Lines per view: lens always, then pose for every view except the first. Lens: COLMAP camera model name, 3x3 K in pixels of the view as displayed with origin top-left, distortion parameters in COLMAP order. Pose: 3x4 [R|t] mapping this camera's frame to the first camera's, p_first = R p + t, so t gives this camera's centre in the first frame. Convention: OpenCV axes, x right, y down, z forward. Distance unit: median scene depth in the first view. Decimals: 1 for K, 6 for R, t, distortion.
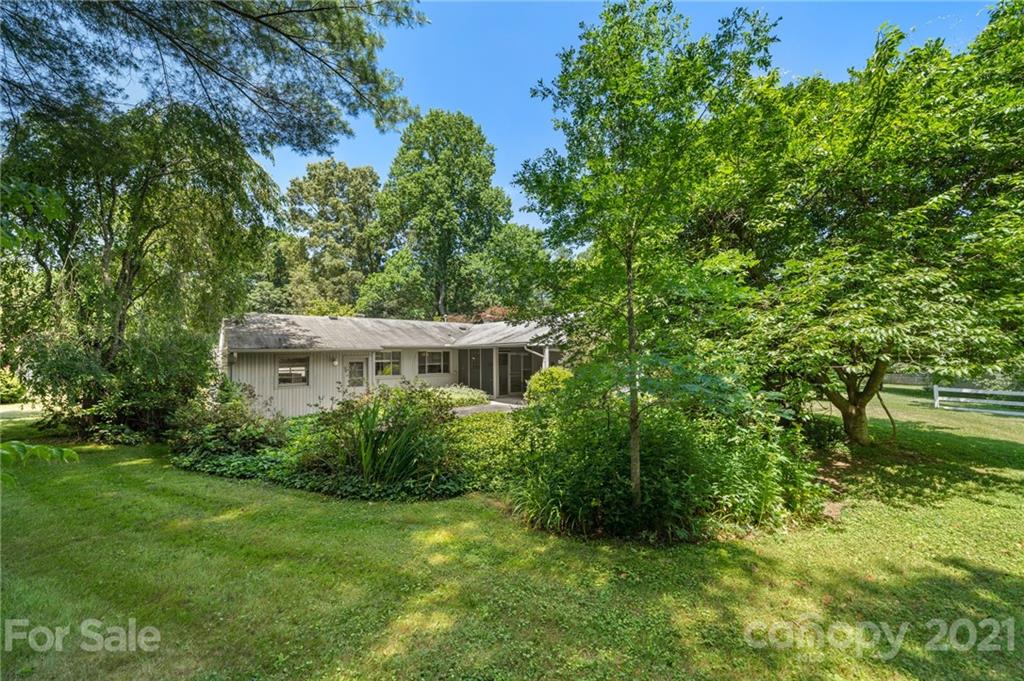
lens RADIAL K [[377.9, 0, 509.1], [0, 377.9, 333.8], [0, 0, 1]] dist [-0.001284, -0.000279]
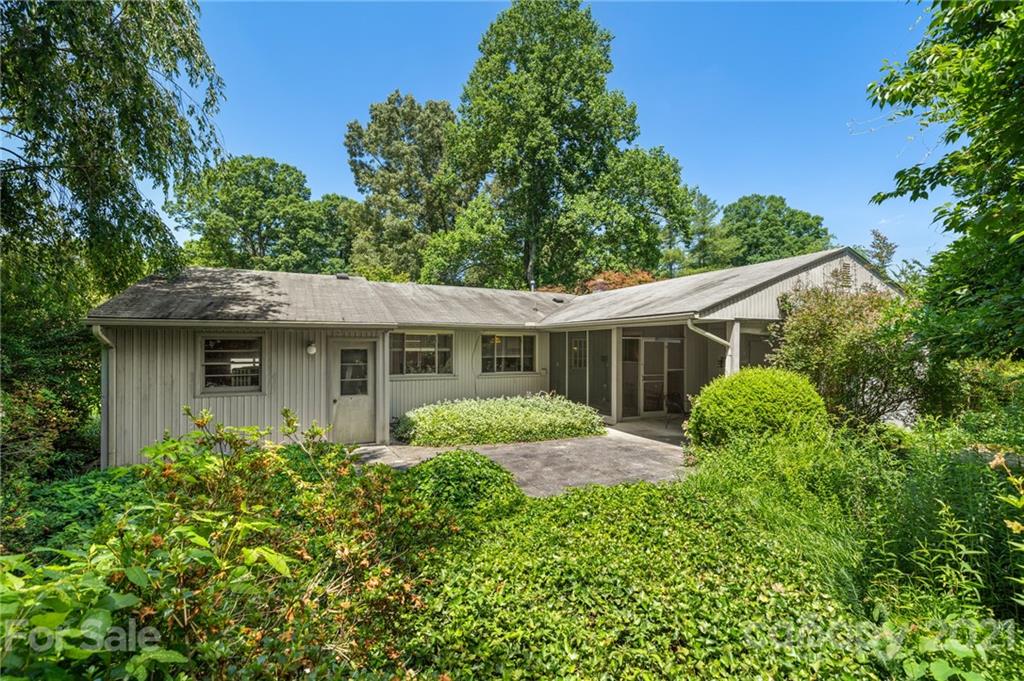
lens RADIAL K [[437.2, 0, 509.7], [0, 437.2, 346.1], [0, 0, 1]] dist [-0.000690, -0.000071]
pose [[0.968920, 0.013513, -0.247006, -0.018327], [-0.000512, 0.998614, 0.052623, 0.018615], [0.247375, -0.050861, 0.967584, 0.226484]]
